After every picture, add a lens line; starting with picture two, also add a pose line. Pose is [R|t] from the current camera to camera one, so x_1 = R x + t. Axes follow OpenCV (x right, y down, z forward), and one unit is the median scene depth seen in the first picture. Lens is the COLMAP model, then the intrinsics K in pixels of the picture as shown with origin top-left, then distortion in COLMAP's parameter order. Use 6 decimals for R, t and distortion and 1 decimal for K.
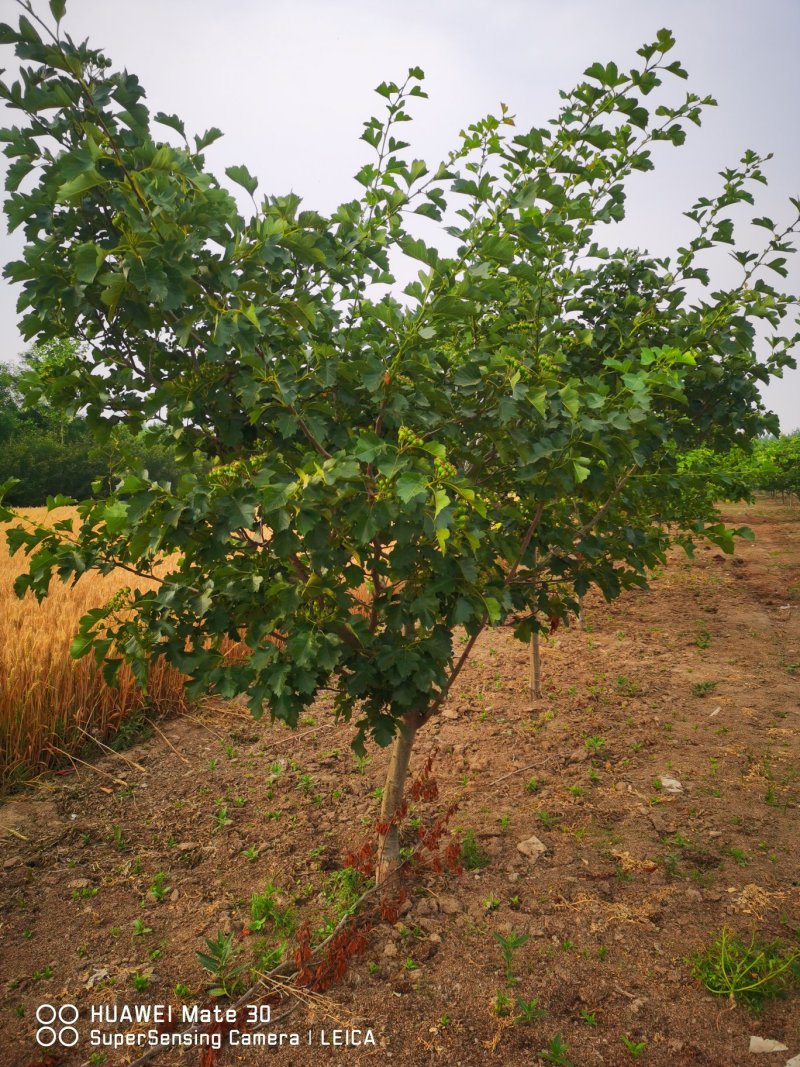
lens RADIAL K [[767.6, 0, 399.6], [0, 767.6, 534.9], [0, 0, 1]] dist [0.004544, 0.000384]
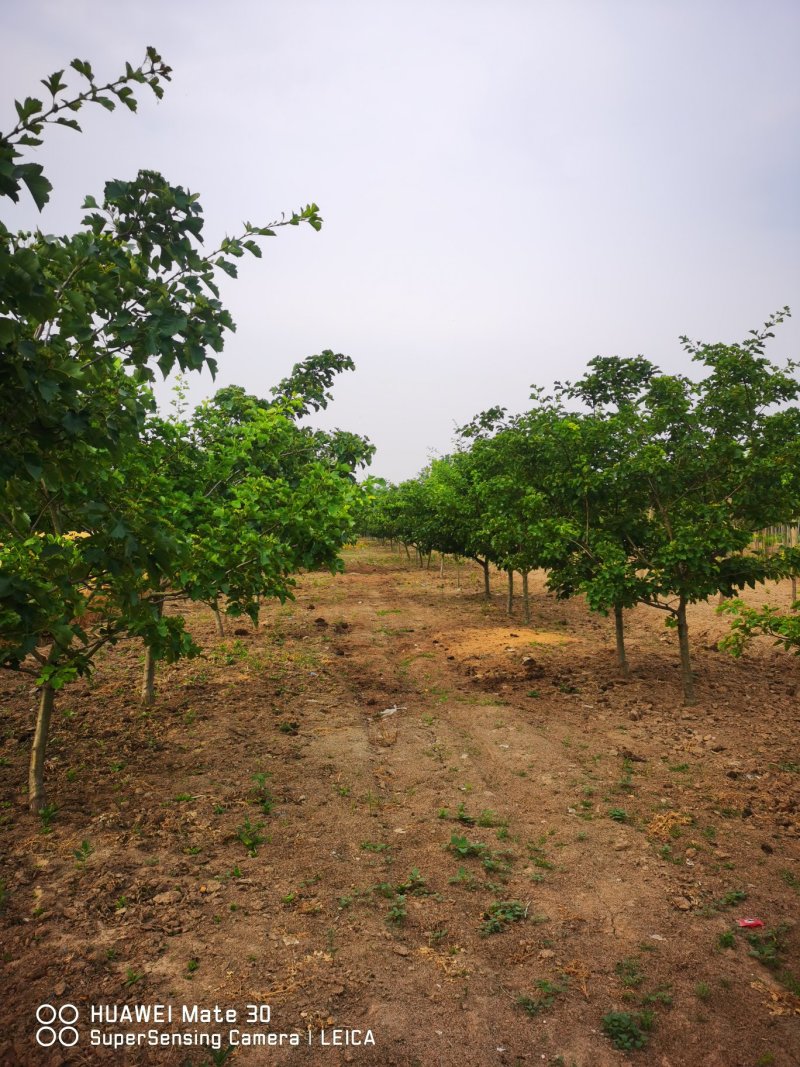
lens RADIAL K [[767.6, 0, 400.1], [0, 767.6, 533.3], [0, 0, 1]] dist [0.004544, 0.000384]
pose [[0.890471, 0.020180, 0.454592, 0.142028], [0.006046, 0.998403, -0.056164, -0.022931], [-0.455000, 0.052761, 0.888927, 0.276172]]
